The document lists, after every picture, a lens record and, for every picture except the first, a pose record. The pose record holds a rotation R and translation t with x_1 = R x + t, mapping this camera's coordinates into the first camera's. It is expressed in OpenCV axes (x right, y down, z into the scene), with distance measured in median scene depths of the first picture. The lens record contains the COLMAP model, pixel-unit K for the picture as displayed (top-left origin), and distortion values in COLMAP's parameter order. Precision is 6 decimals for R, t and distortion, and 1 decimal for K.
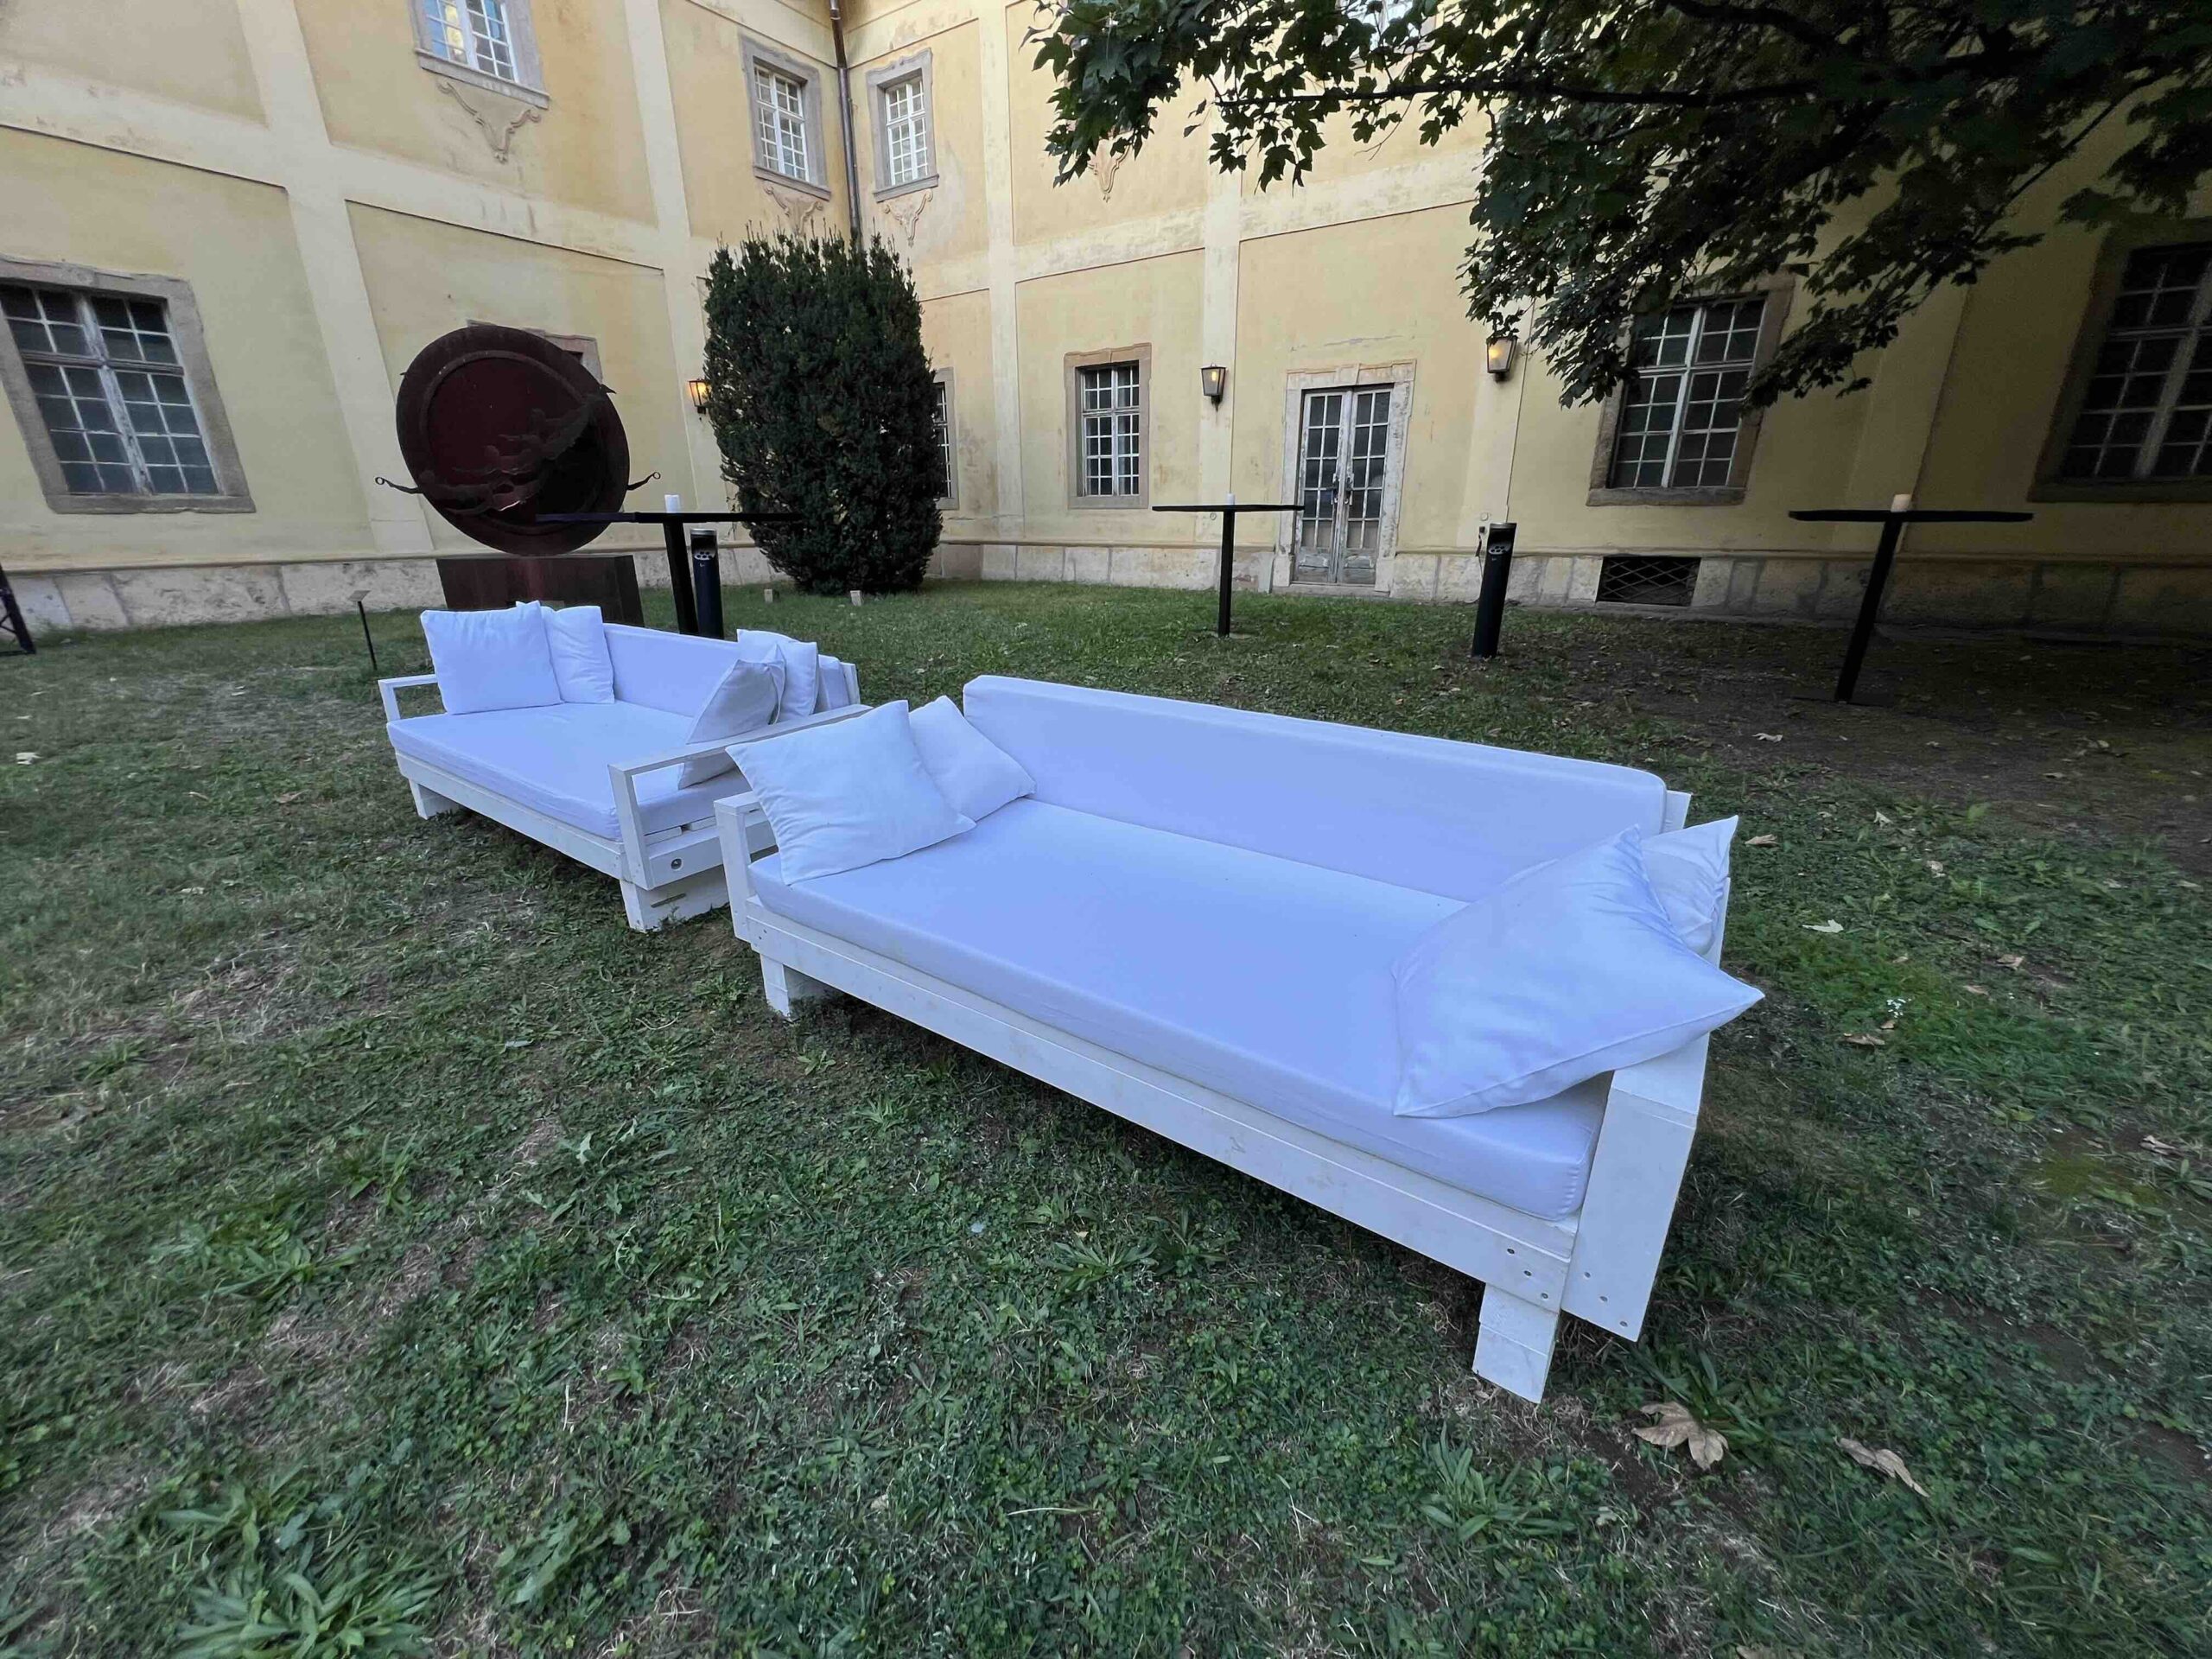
lens RADIAL K [[886.9, 0, 1099.5], [0, 886.9, 830.6], [0, 0, 1]] dist [-0.005461, 0.001038]
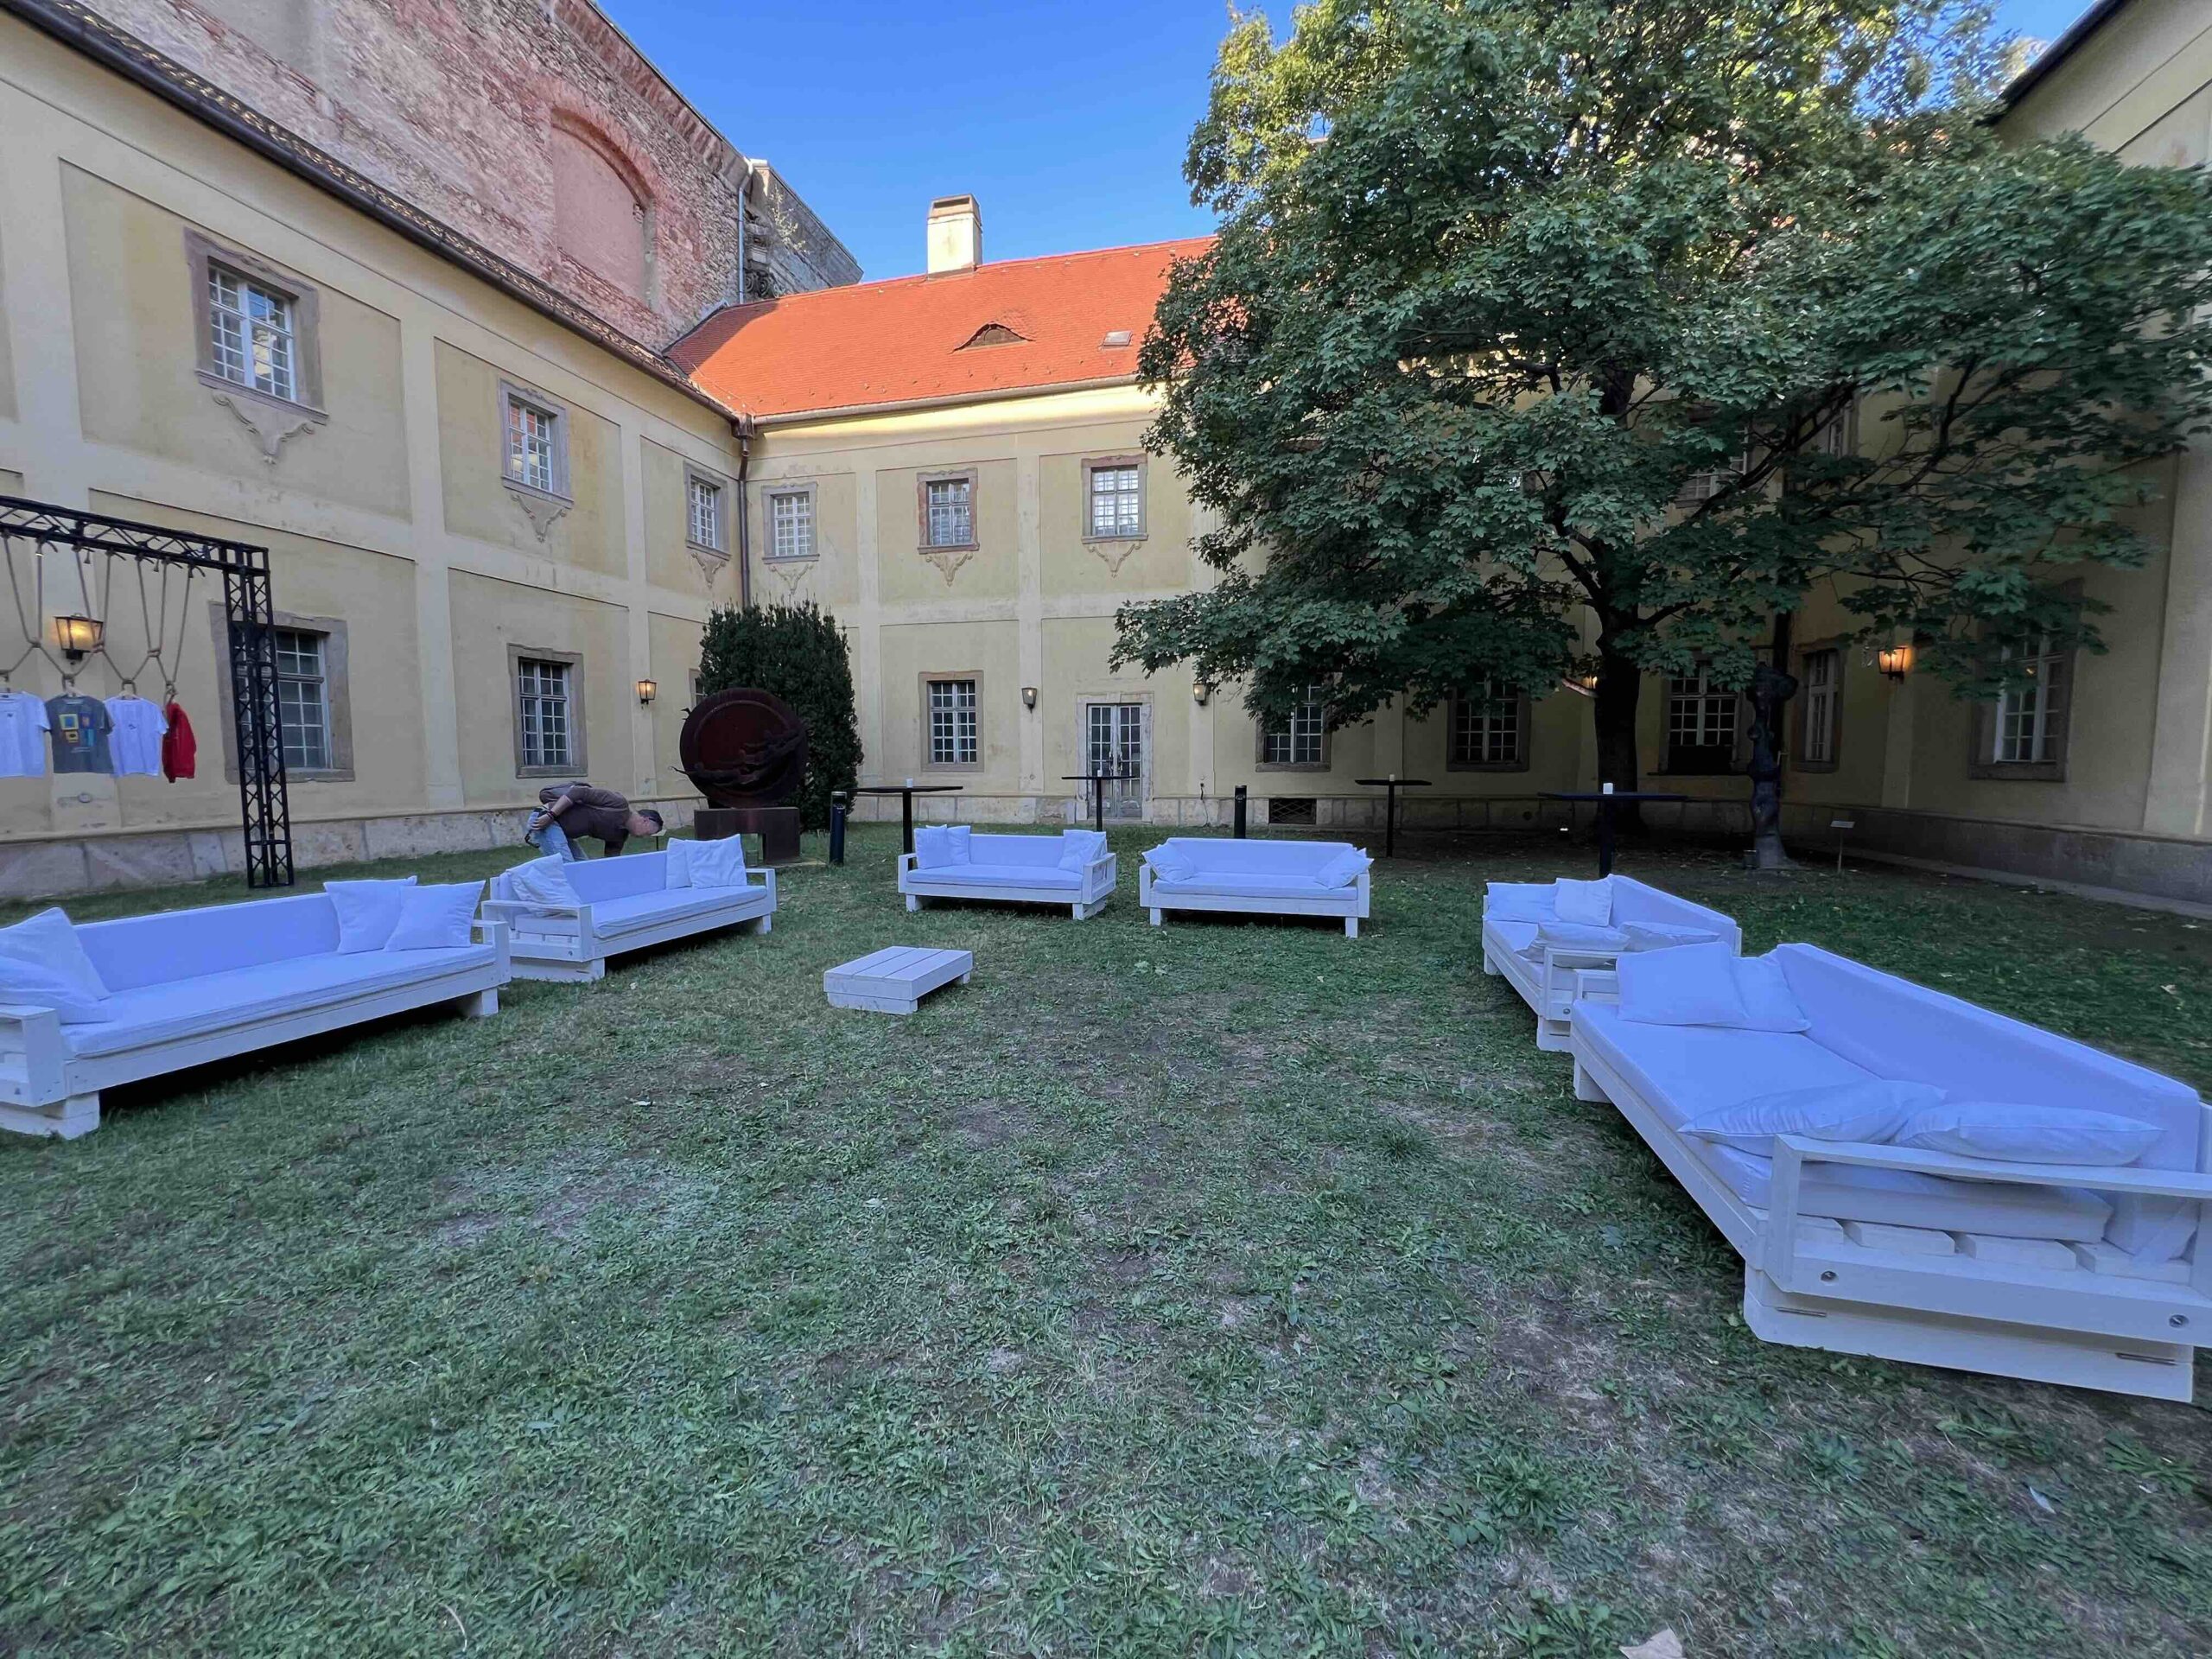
lens RADIAL K [[884.8, 0, 1100.9], [0, 884.8, 828.0], [0, 0, 1]] dist [-0.002985, 0.000529]
pose [[0.933837, -0.025895, 0.356761, -0.377701], [0.119751, 0.962456, -0.243594, 0.137427], [-0.337059, 0.270200, 0.901878, -0.467849]]
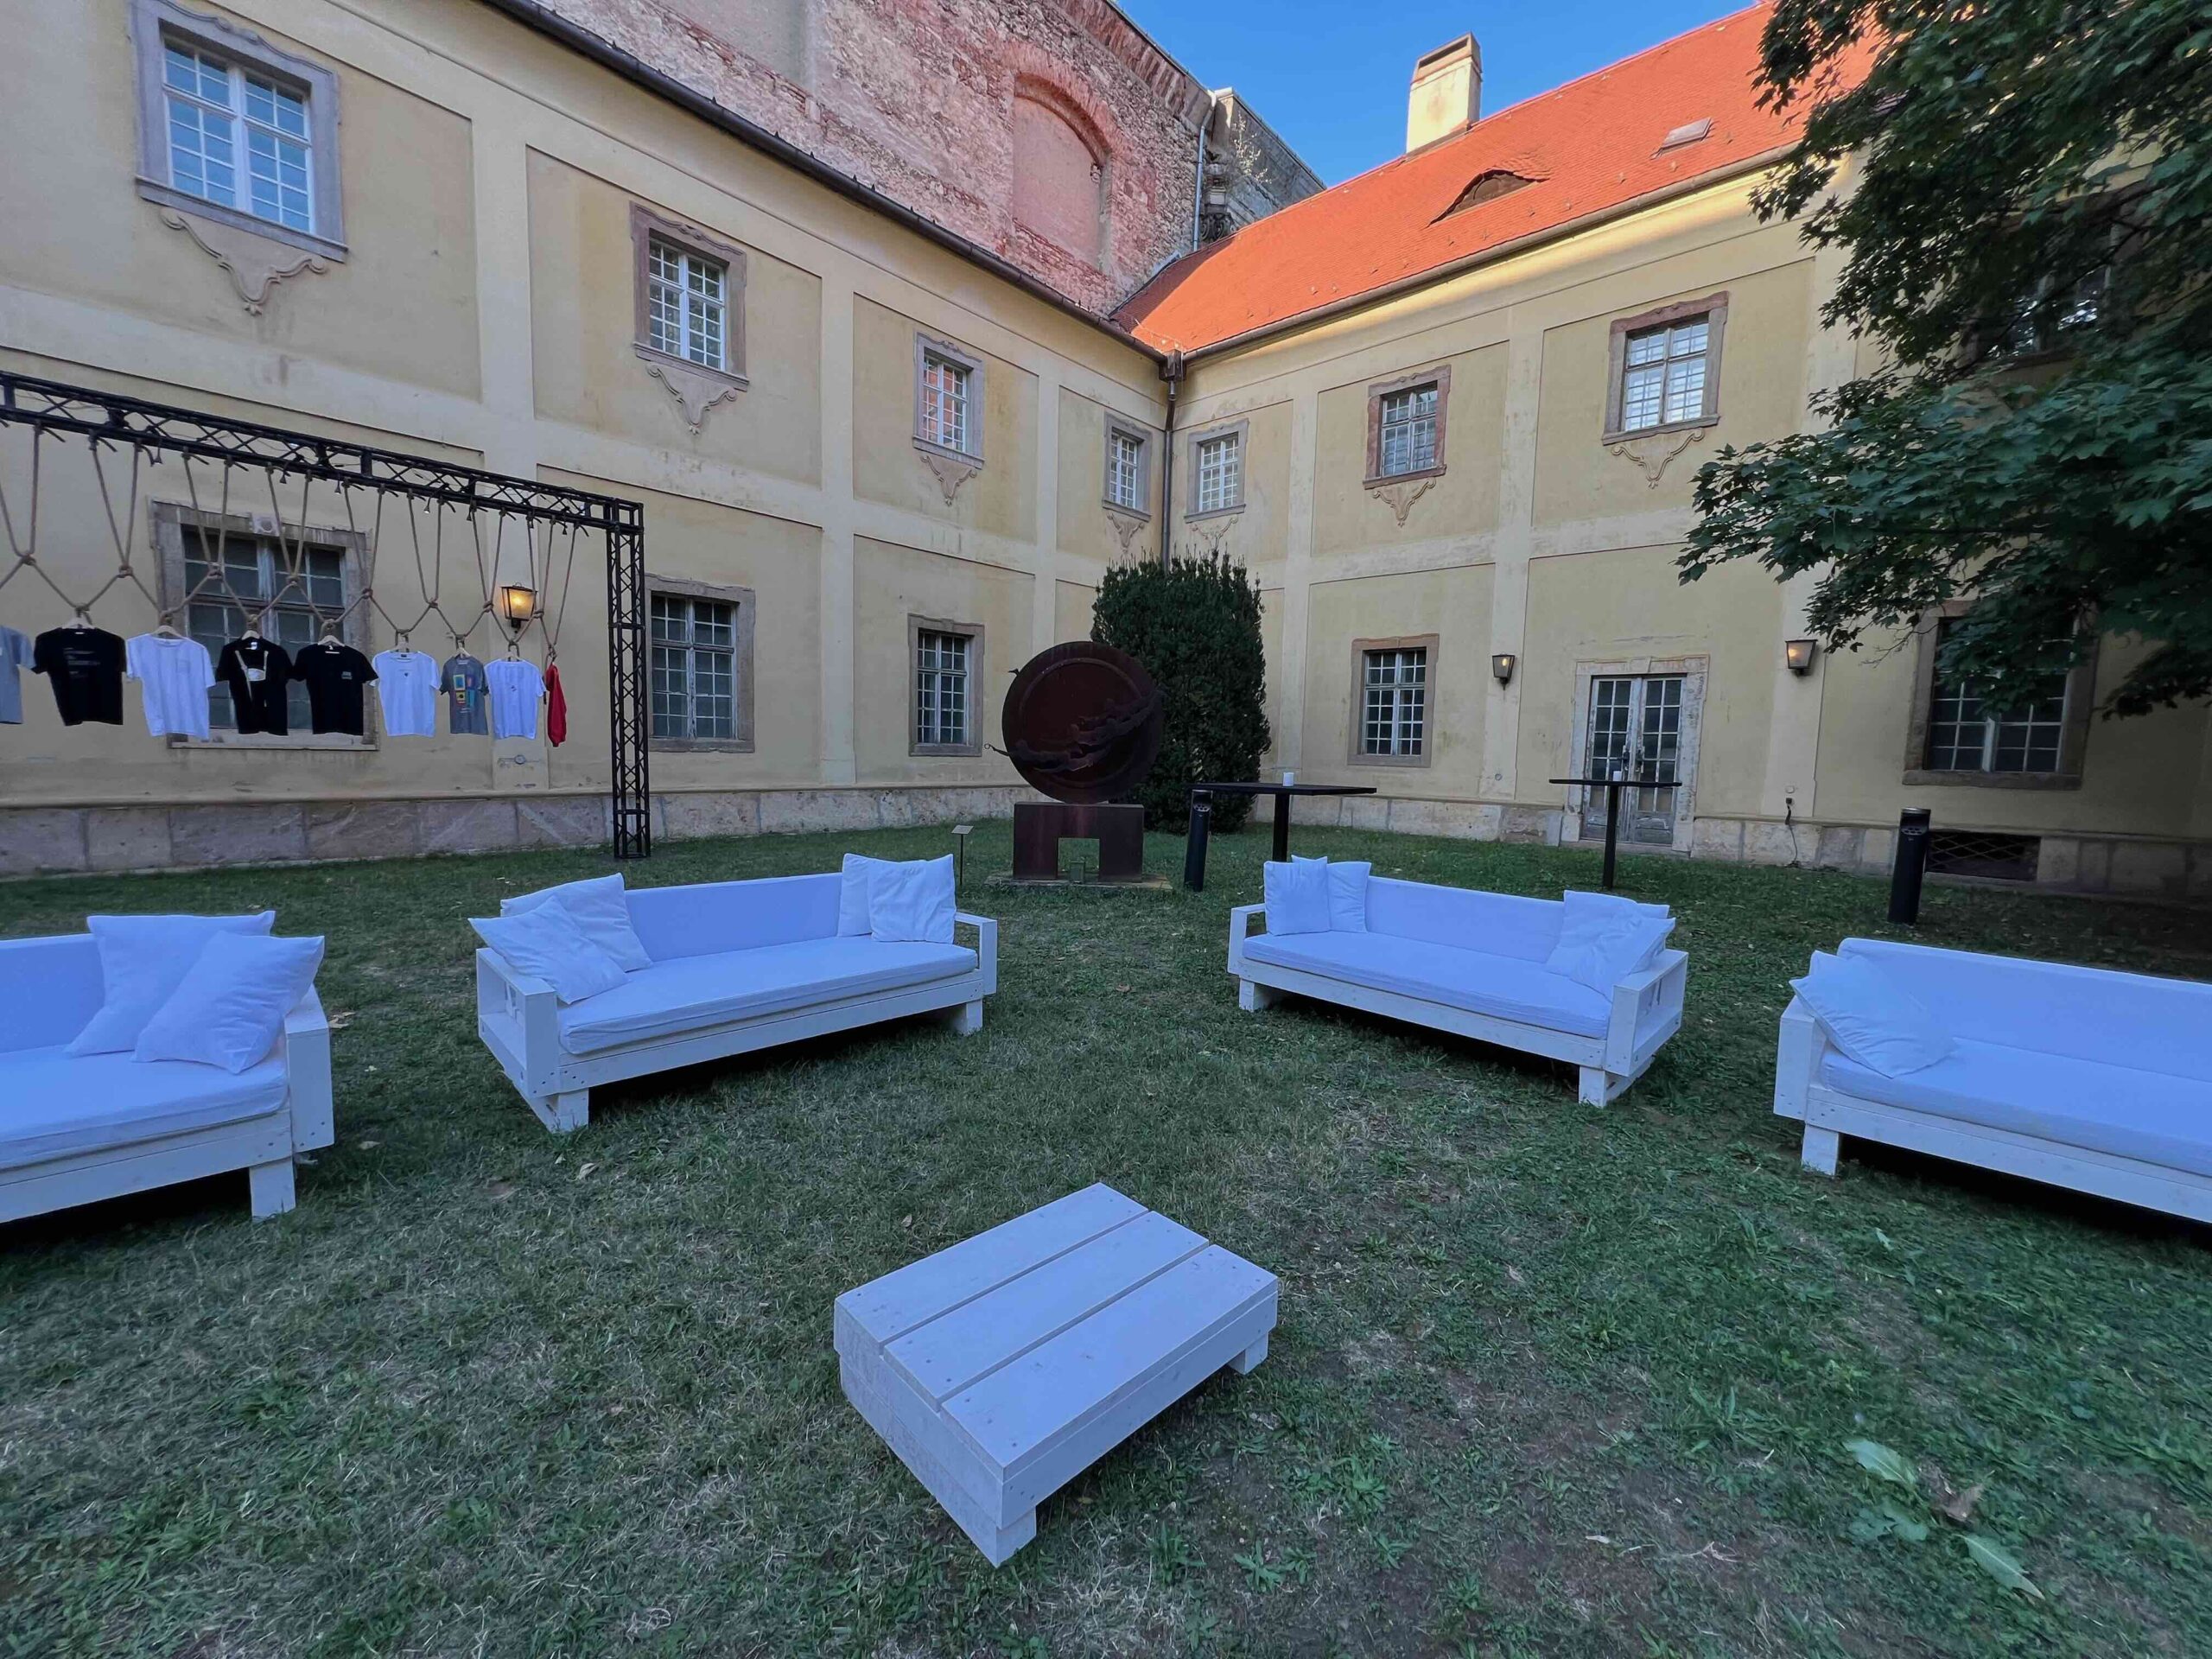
lens RADIAL K [[885.7, 0, 1099.6], [0, 885.7, 828.3], [0, 0, 1]] dist [-0.002260, 0.000022]
pose [[0.990573, 0.042780, -0.130133, -0.274010], [-0.074226, 0.966058, -0.247433, 0.022093], [0.115130, 0.254760, 0.960126, -0.128808]]
